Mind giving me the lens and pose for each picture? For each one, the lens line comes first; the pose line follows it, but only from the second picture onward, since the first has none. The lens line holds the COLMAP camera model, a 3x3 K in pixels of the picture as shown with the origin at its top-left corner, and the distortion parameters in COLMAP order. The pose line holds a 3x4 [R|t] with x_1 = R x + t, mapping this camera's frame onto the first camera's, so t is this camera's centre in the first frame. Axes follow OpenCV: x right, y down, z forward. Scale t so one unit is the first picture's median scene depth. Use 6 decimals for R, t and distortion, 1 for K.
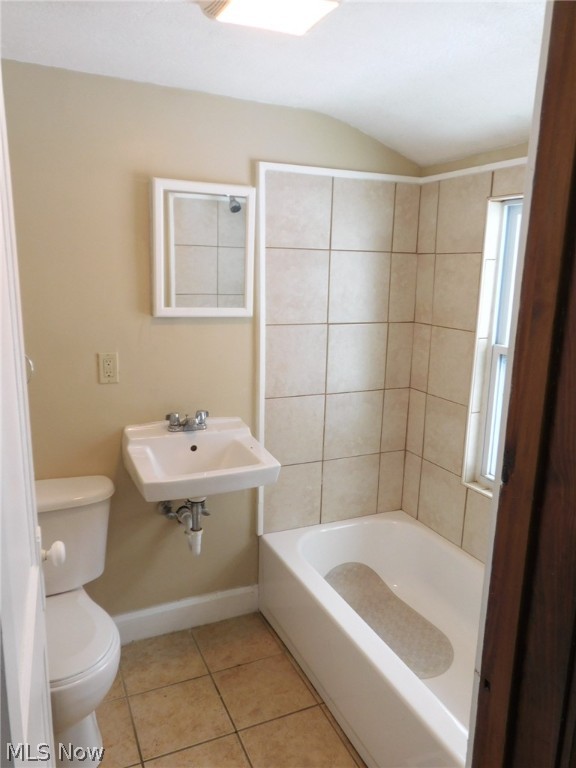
lens RADIAL K [[579.5, 0, 288.0], [0, 579.5, 384.0], [0, 0, 1]] dist [-0.034102, 0.080421]
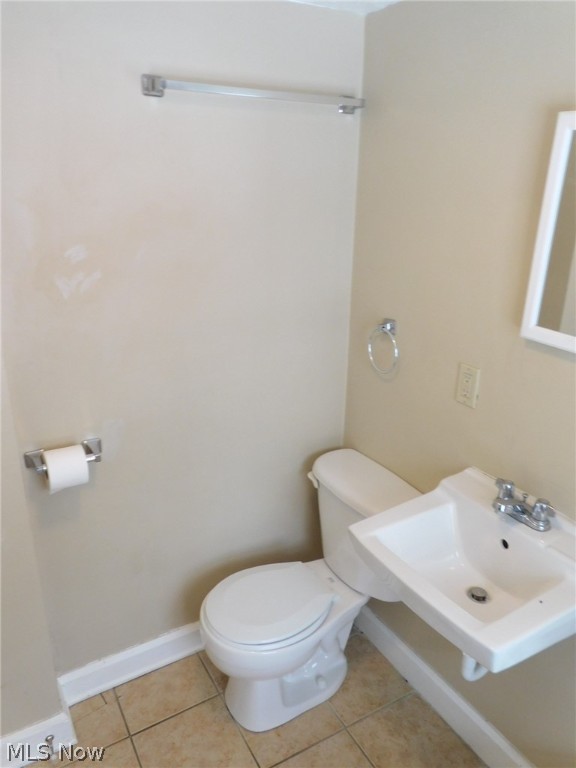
lens RADIAL K [[579.5, 0, 288.0], [0, 579.5, 384.0], [0, 0, 1]] dist [-0.034102, 0.080421]
pose [[0.097848, 0.320330, -0.942239, 0.380346], [-0.206451, 0.932720, 0.295655, -0.205465], [0.973552, 0.165597, 0.157397, 0.651864]]
